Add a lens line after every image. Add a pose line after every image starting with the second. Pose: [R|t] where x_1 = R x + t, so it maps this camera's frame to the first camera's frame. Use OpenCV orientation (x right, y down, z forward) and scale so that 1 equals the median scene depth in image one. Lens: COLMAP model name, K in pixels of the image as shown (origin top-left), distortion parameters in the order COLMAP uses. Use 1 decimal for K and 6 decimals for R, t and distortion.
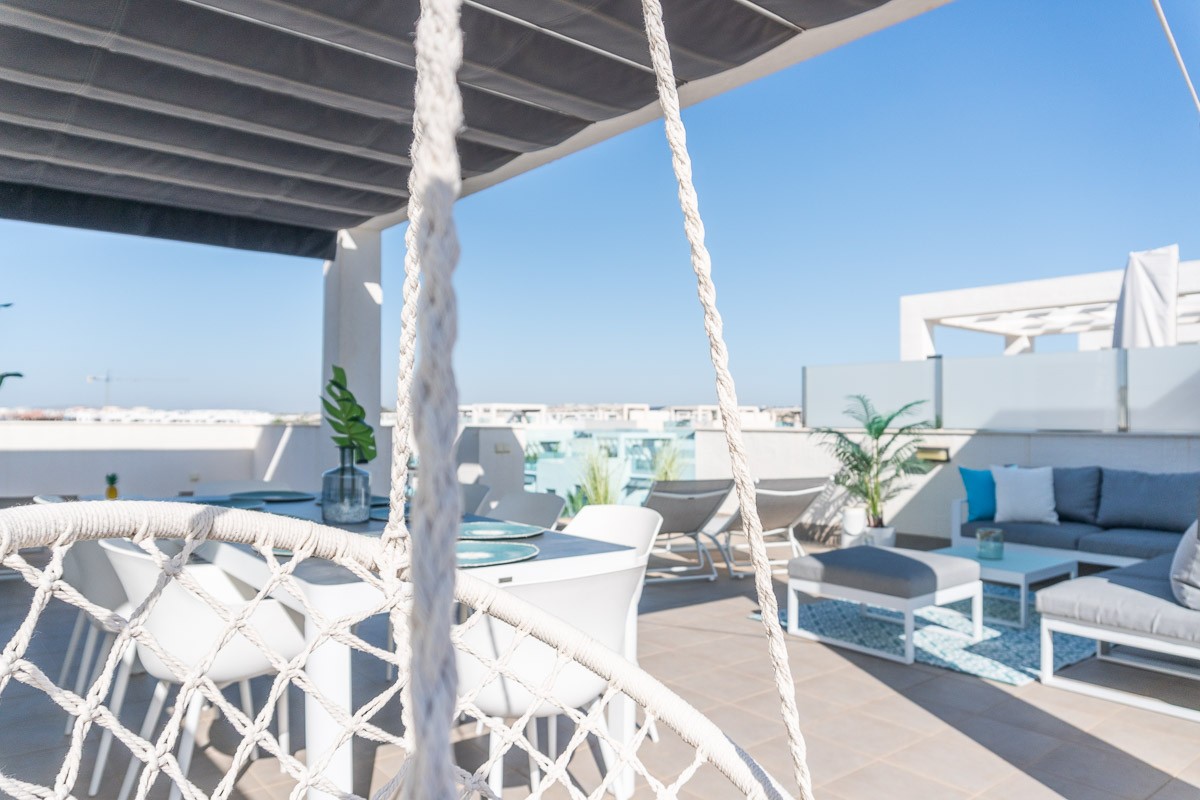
lens RADIAL K [[830.8, 0, 607.1], [0, 830.8, 395.2], [0, 0, 1]] dist [-0.010547, -0.003646]
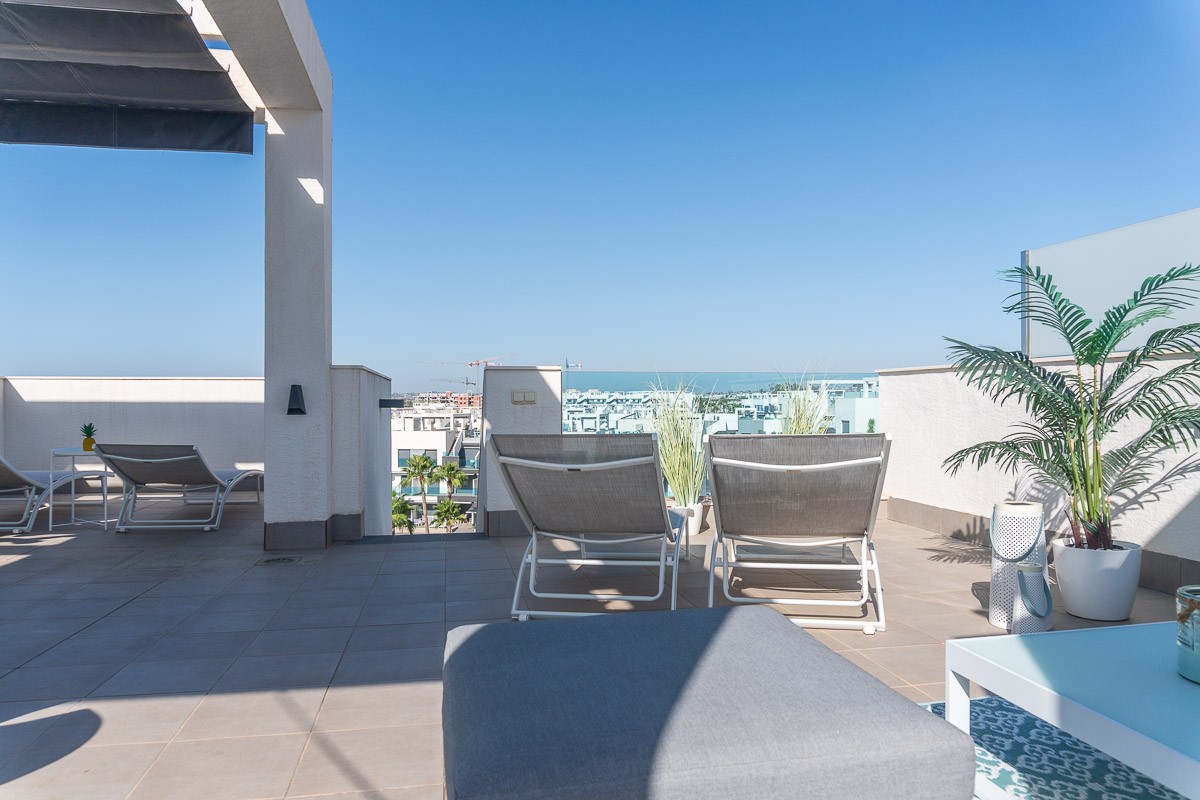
lens RADIAL K [[809.7, 0, 600.0], [0, 809.7, 400.0], [0, 0, 1]] dist [-0.033047, 0.000013]
pose [[0.877014, -0.009298, -0.480375, 0.304568], [0.025162, 0.999330, 0.026595, 0.056218], [0.479805, -0.035411, 0.876660, 0.472791]]
